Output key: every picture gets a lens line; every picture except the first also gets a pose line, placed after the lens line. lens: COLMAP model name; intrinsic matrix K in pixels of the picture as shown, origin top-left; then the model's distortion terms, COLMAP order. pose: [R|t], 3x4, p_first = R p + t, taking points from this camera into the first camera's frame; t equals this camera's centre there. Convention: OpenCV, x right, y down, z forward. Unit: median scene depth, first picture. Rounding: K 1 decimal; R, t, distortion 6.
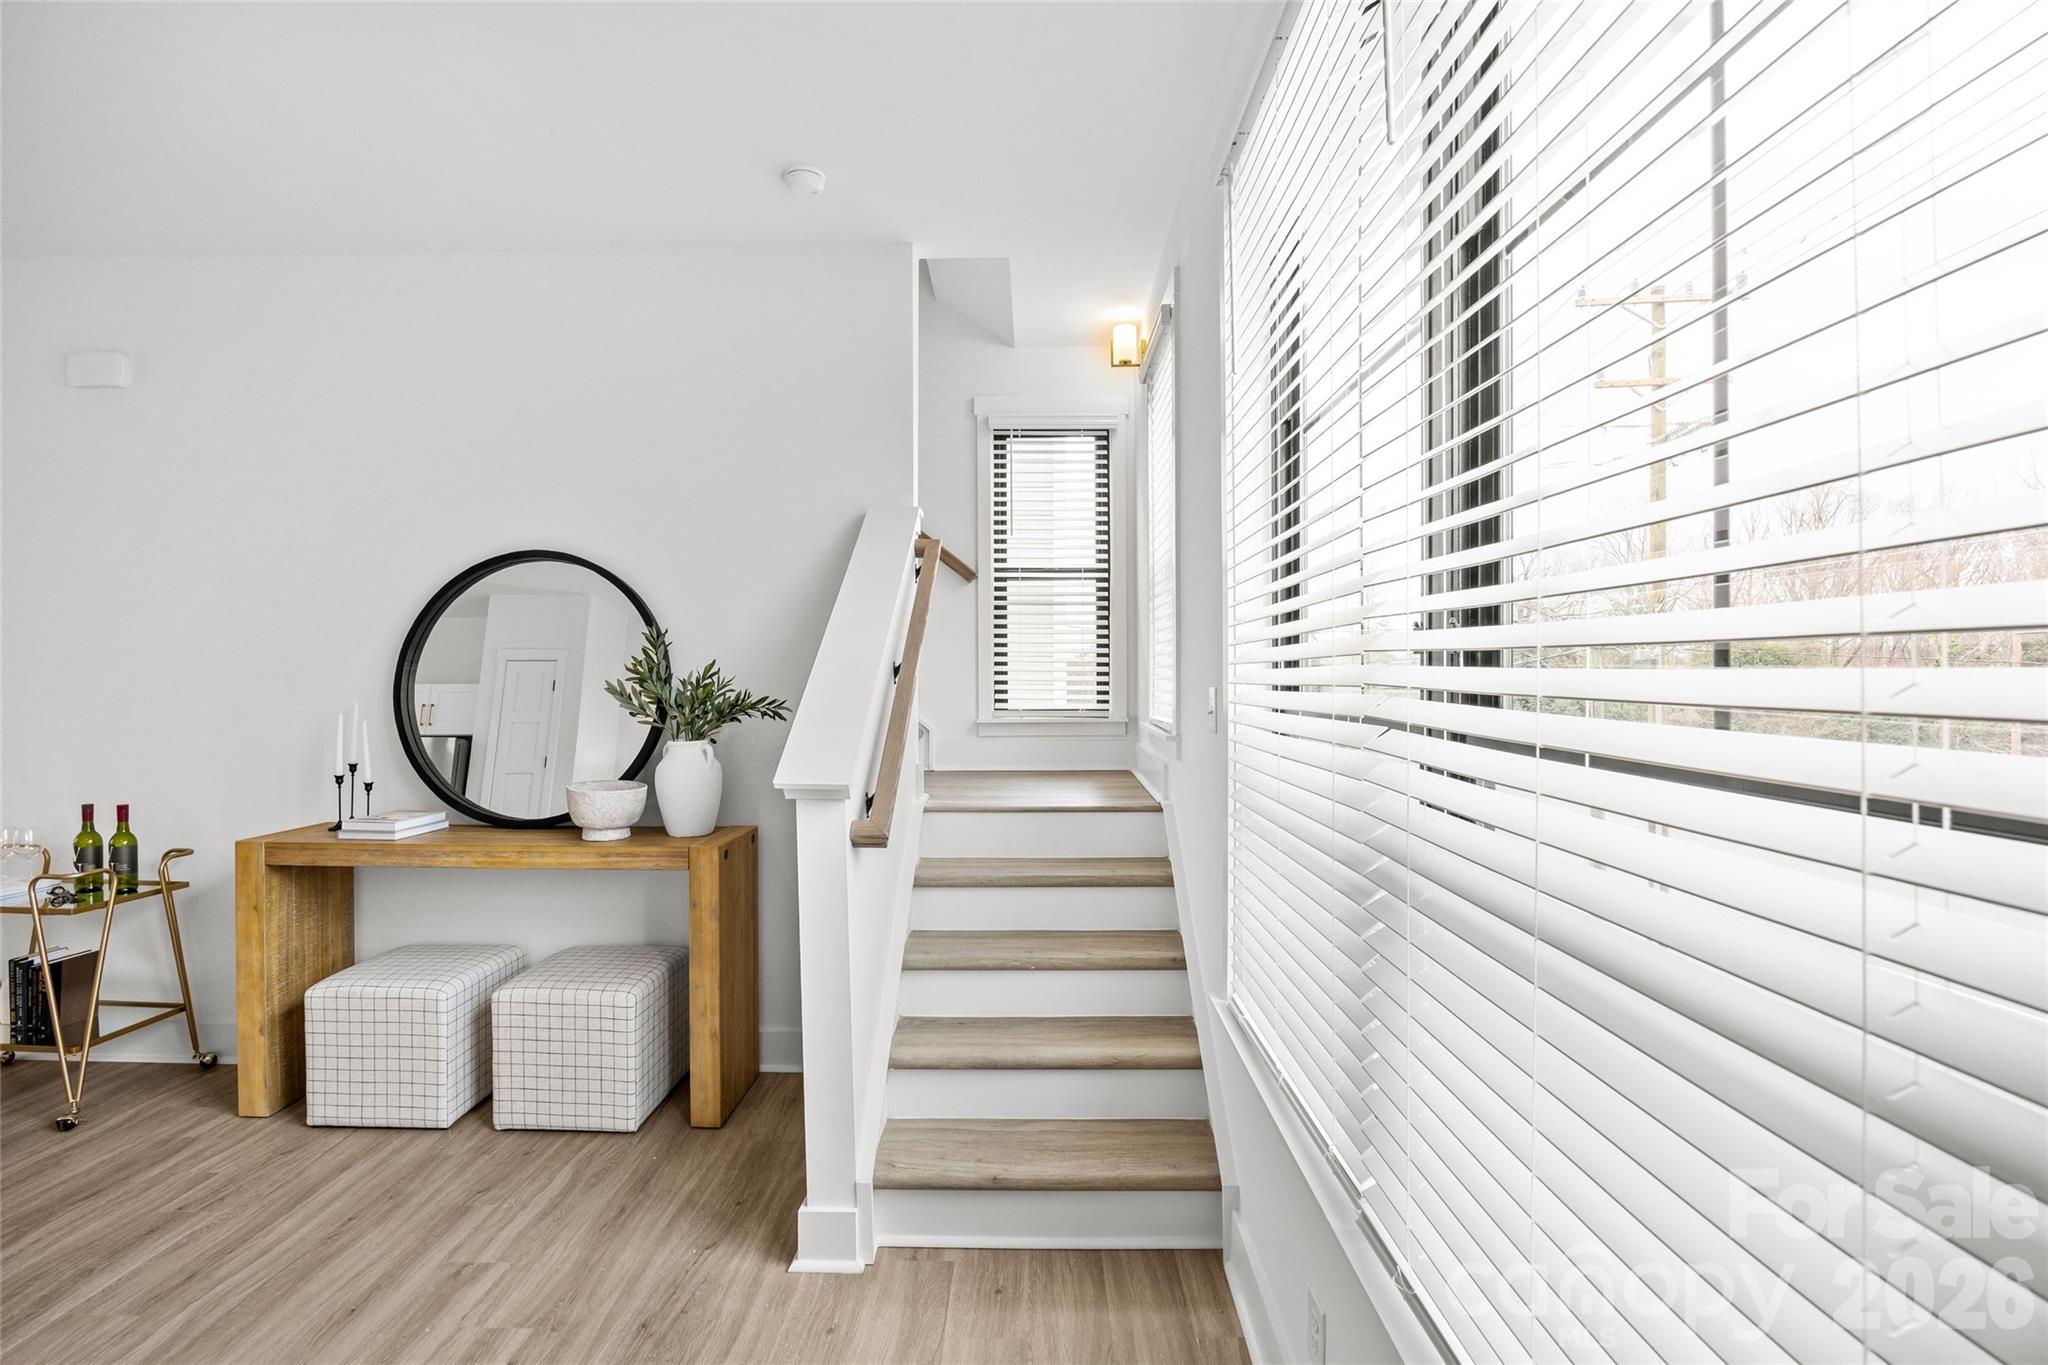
lens RADIAL K [[897.1, 0, 1017.3], [0, 897.1, 675.0], [0, 0, 1]] dist [-0.013971, 0.000038]
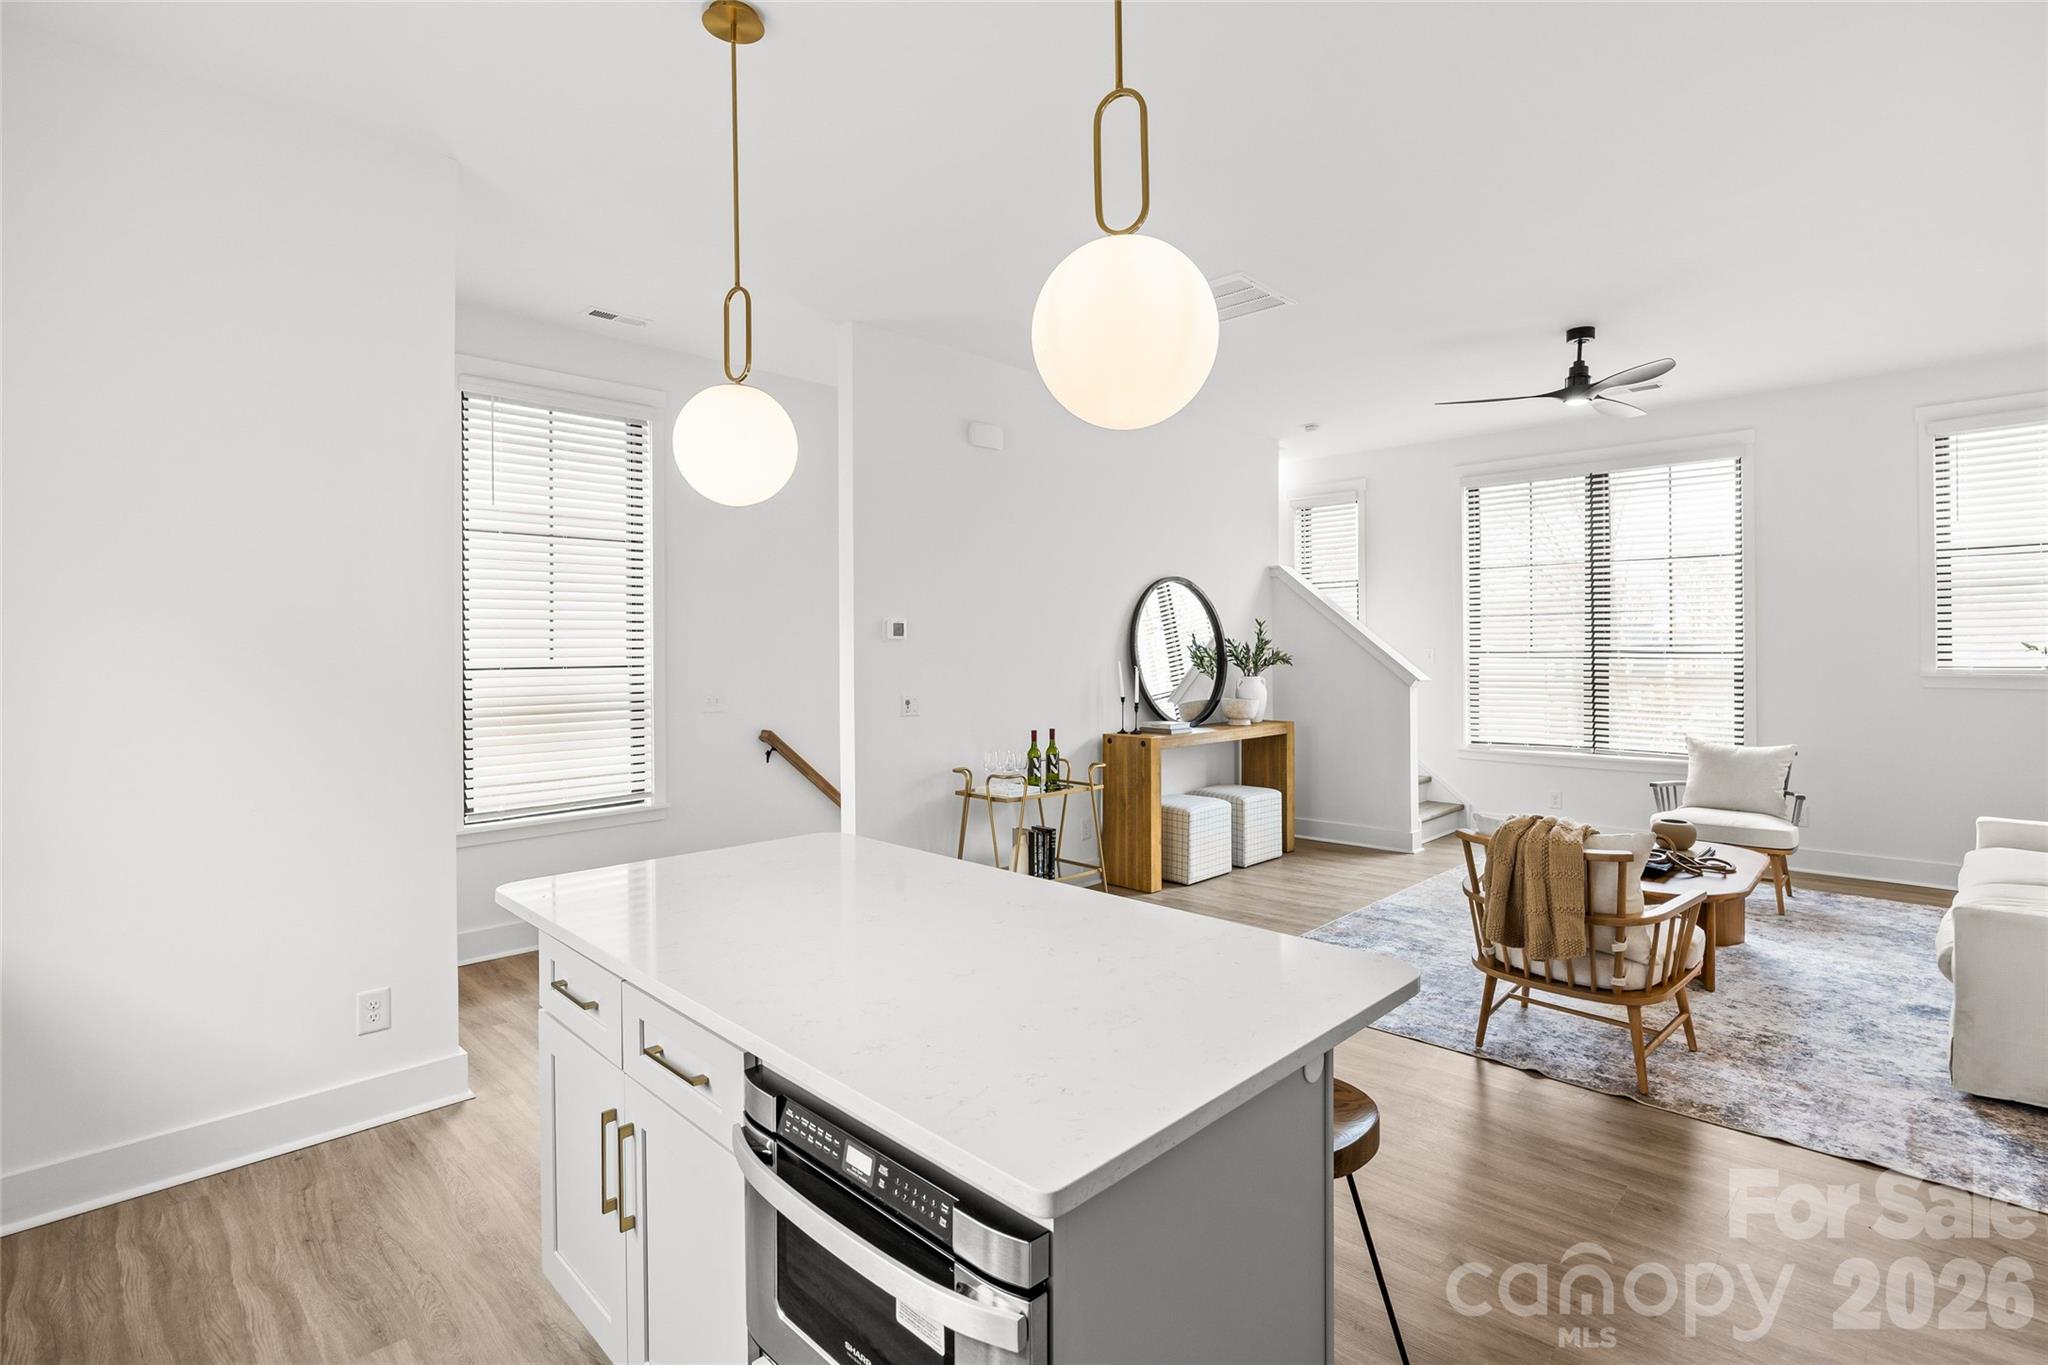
lens RADIAL K [[968.7, 0, 1068.1], [0, 968.7, 654.1], [0, 0, 1]] dist [-0.009666, 0.001919]
pose [[0.675261, -0.009437, 0.737519, -2.482203], [0.013226, 0.999912, 0.000685, 0.015134], [-0.737460, 0.009292, 0.675326, -0.201710]]
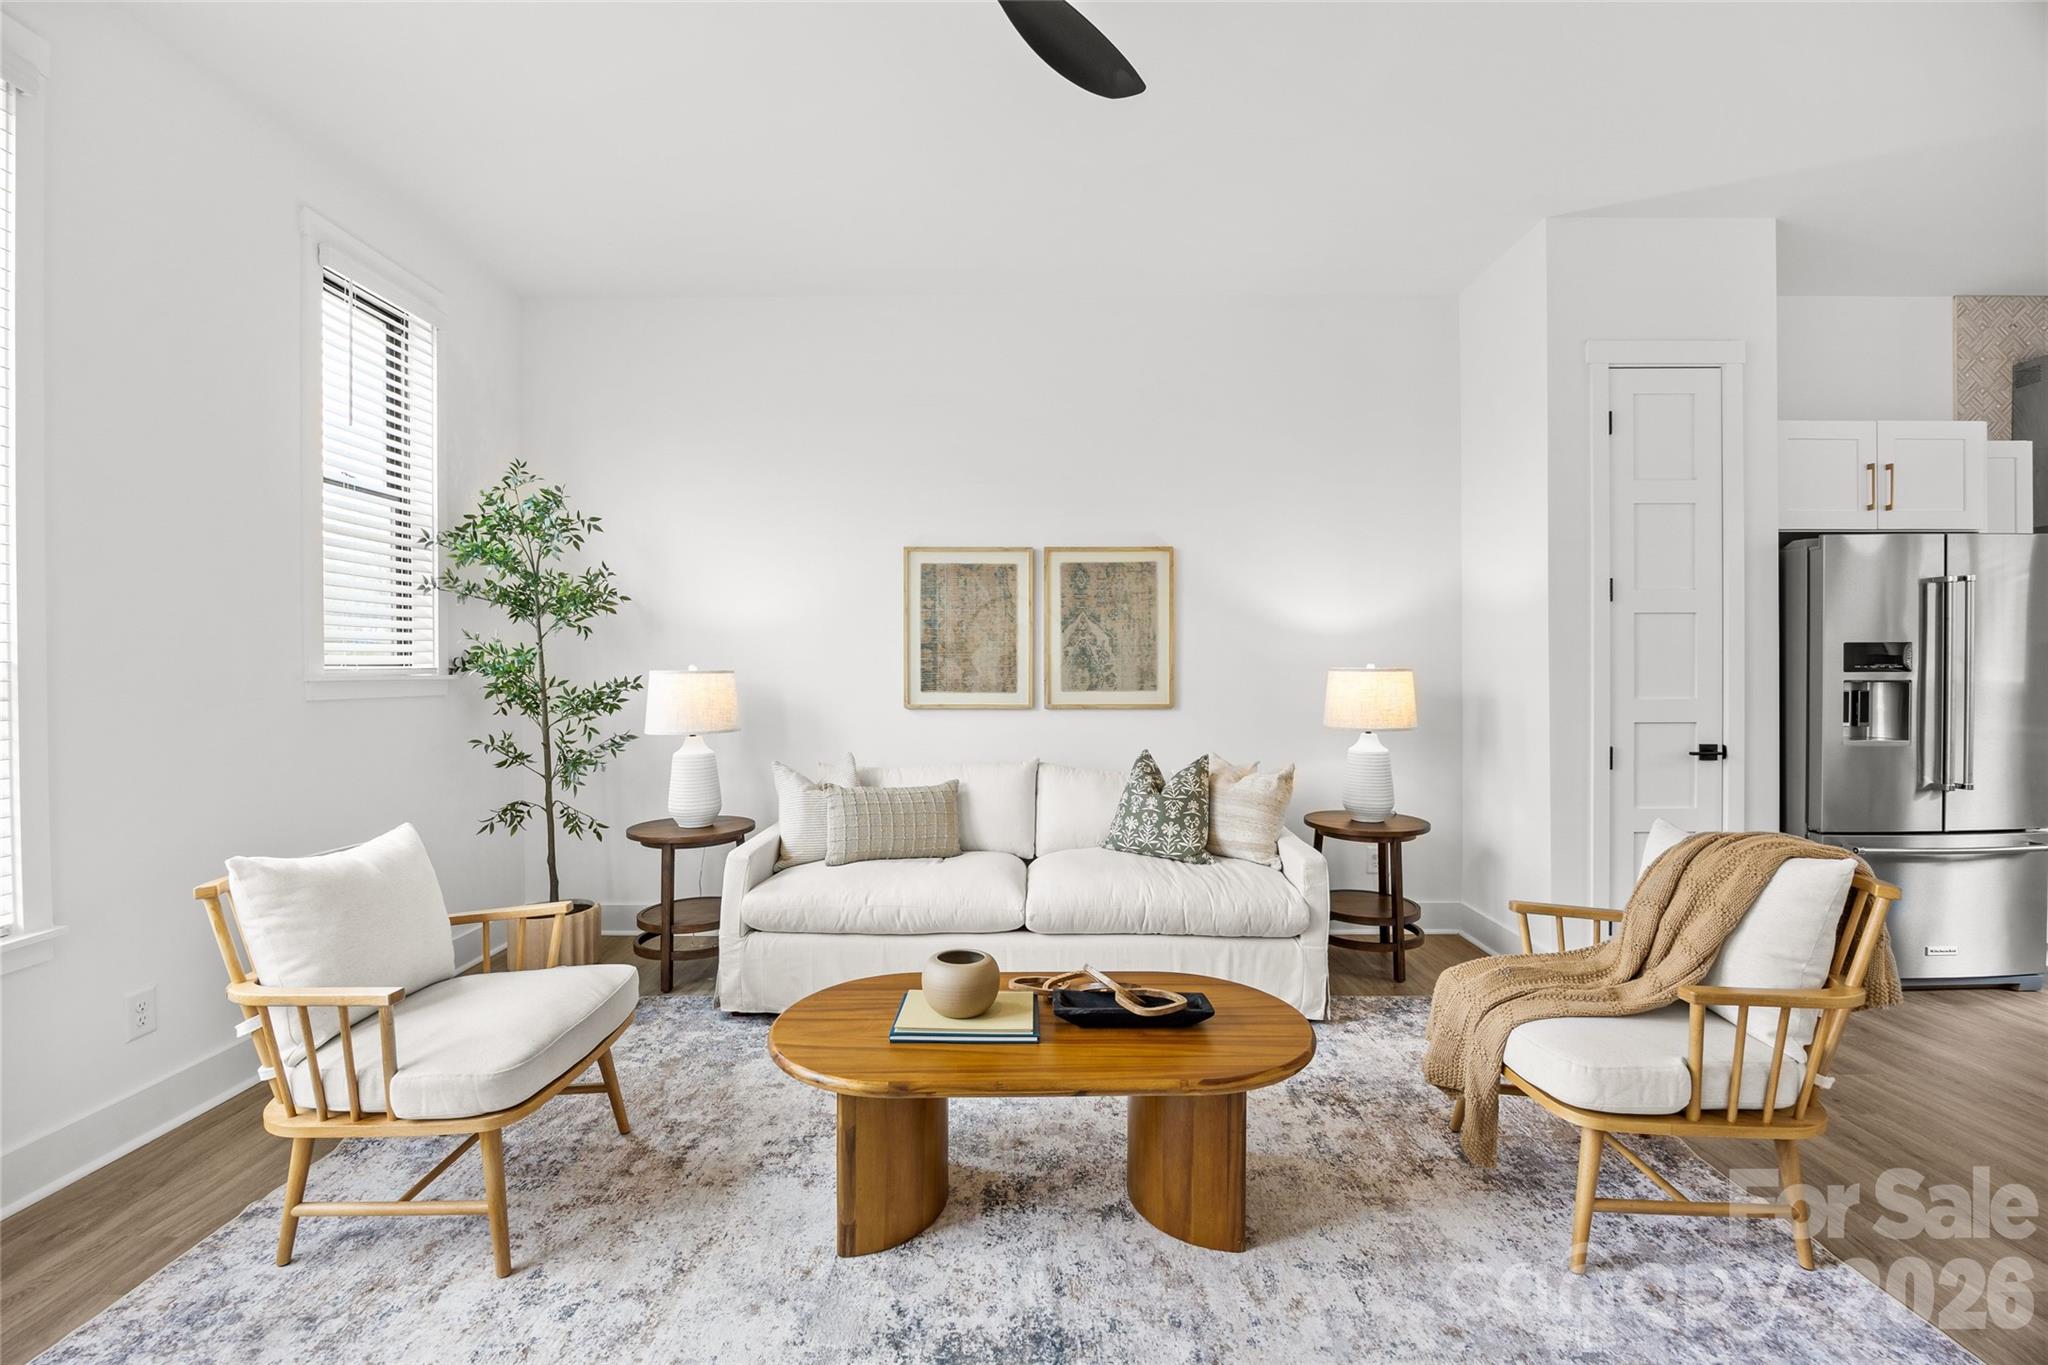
lens RADIAL K [[875.4, 0, 1042.5], [0, 875.4, 671.2], [0, 0, 1]] dist [-0.016591, 0.000858]
pose [[-0.999916, 0.007433, -0.010661, -0.685435], [0.007323, 0.999921, 0.010257, 0.069264], [0.010736, 0.010178, -0.999891, 0.855307]]
